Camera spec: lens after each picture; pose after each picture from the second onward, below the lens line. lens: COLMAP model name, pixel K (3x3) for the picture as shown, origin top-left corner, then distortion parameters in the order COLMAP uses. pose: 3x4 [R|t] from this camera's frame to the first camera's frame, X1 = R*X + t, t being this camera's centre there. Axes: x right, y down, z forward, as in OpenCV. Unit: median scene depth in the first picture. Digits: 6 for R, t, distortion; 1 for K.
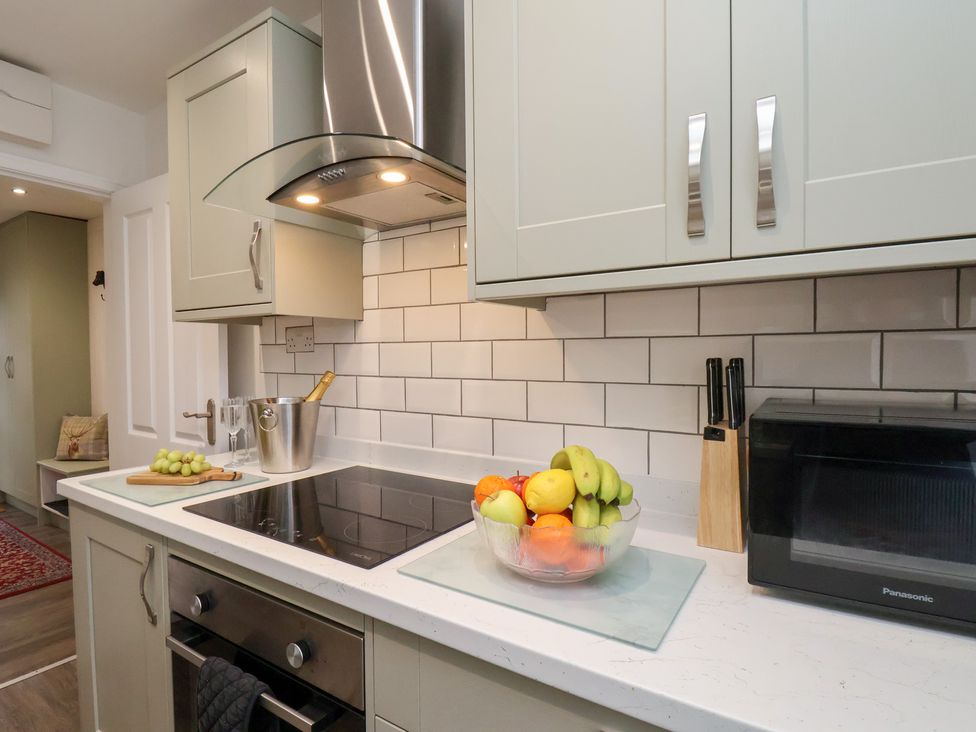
lens RADIAL K [[517.0, 0, 491.5], [0, 517.0, 367.2], [0, 0, 1]] dist [0.007744, -0.016405]
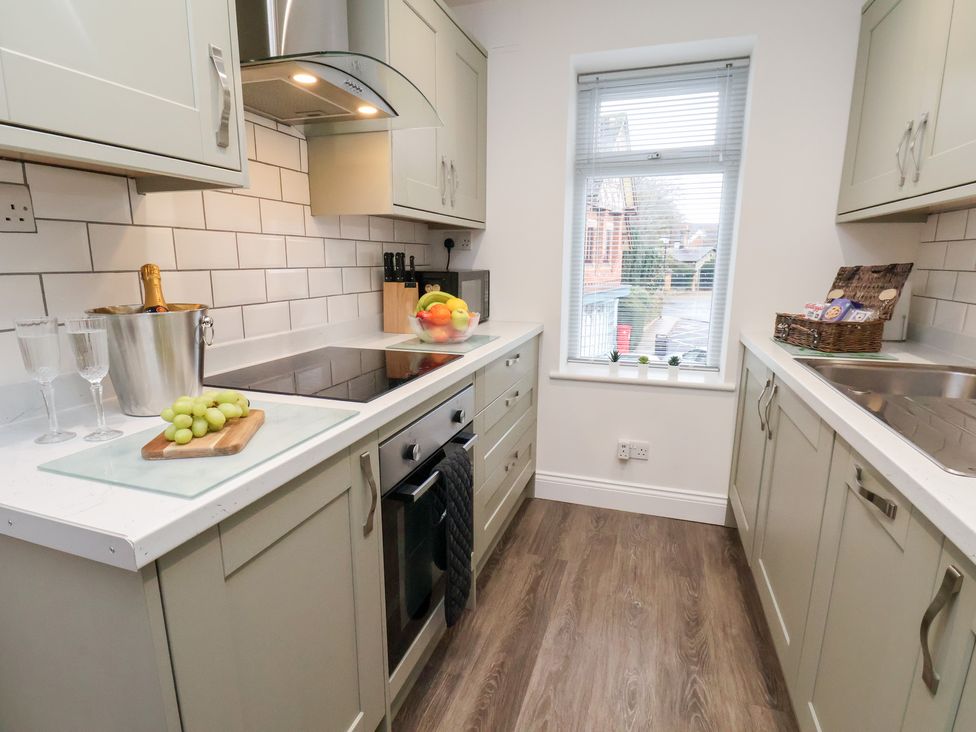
lens RADIAL K [[514.4, 0, 487.2], [0, 514.4, 371.6], [0, 0, 1]] dist [0.004188, -0.015557]
pose [[-0.254689, -0.199311, 0.946260, -1.268077], [0.024991, 0.976846, 0.212480, 0.015232], [-0.966700, 0.077765, -0.243811, 0.822173]]
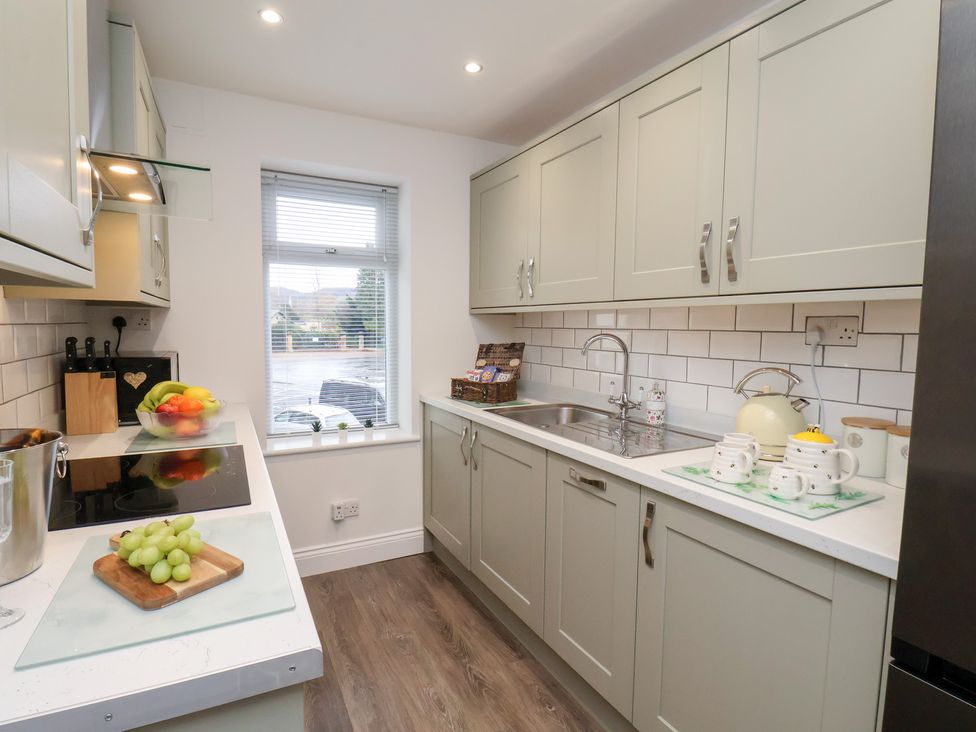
lens RADIAL K [[517.0, 0, 491.5], [0, 517.0, 367.2], [0, 0, 1]] dist [0.007744, -0.016405]
pose [[-0.874227, -0.043077, 0.483603, -1.175960], [0.007523, 0.994735, 0.102204, -0.059952], [-0.485459, 0.092988, -0.869300, 1.299610]]
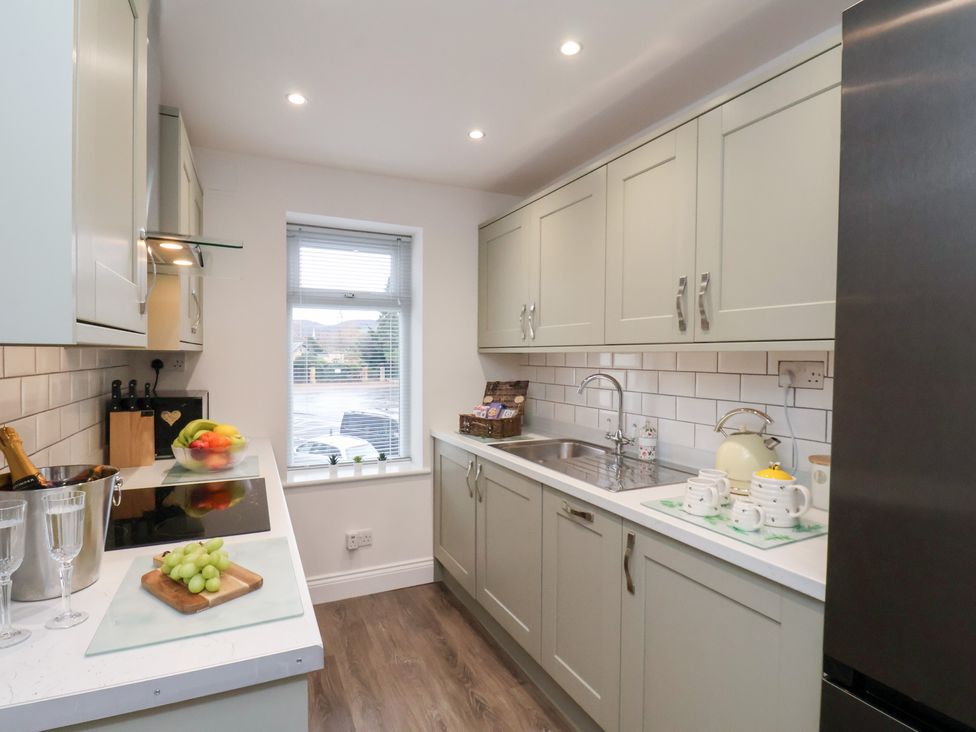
lens RADIAL K [[518.6, 0, 492.0], [0, 518.6, 370.8], [0, 0, 1]] dist [-0.001783, -0.001653]
pose [[-0.854807, -0.015729, 0.518708, -1.283102], [0.011932, 0.998681, 0.049948, -0.095131], [-0.518810, 0.048885, -0.853491, 1.372665]]
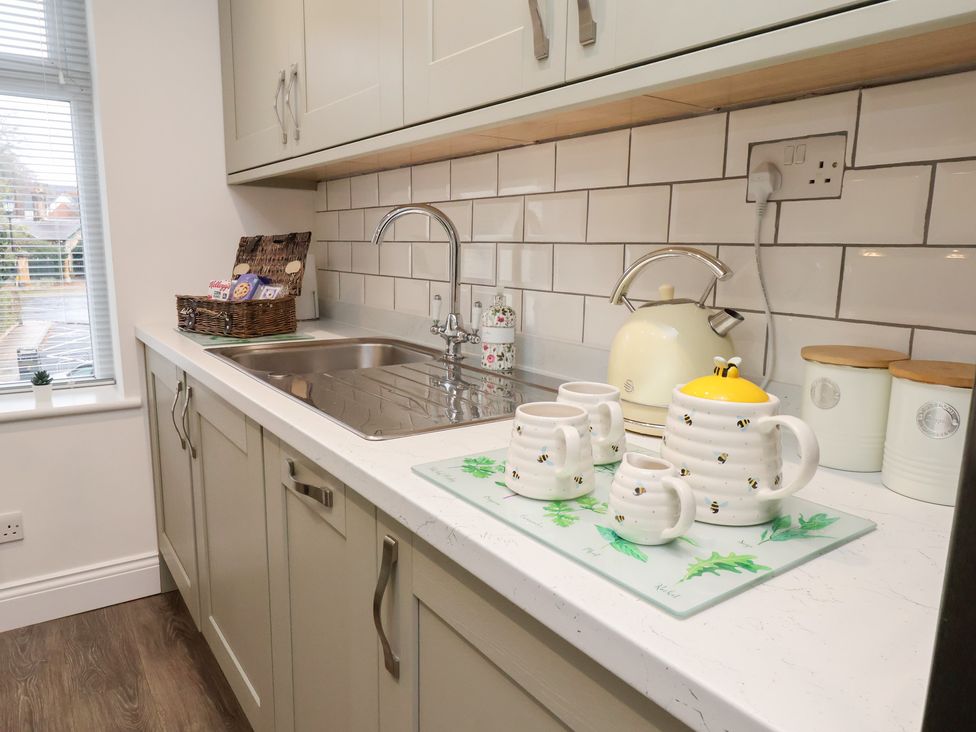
lens RADIAL K [[683.7, 0, 493.1], [0, 683.7, 367.6], [0, 0, 1]] dist [0.006754, -0.004869]
pose [[-0.926759, -0.075204, 0.368052, -1.259701], [-0.001706, 0.980589, 0.196067, 0.043198], [-0.375653, 0.181079, -0.908898, 0.782453]]
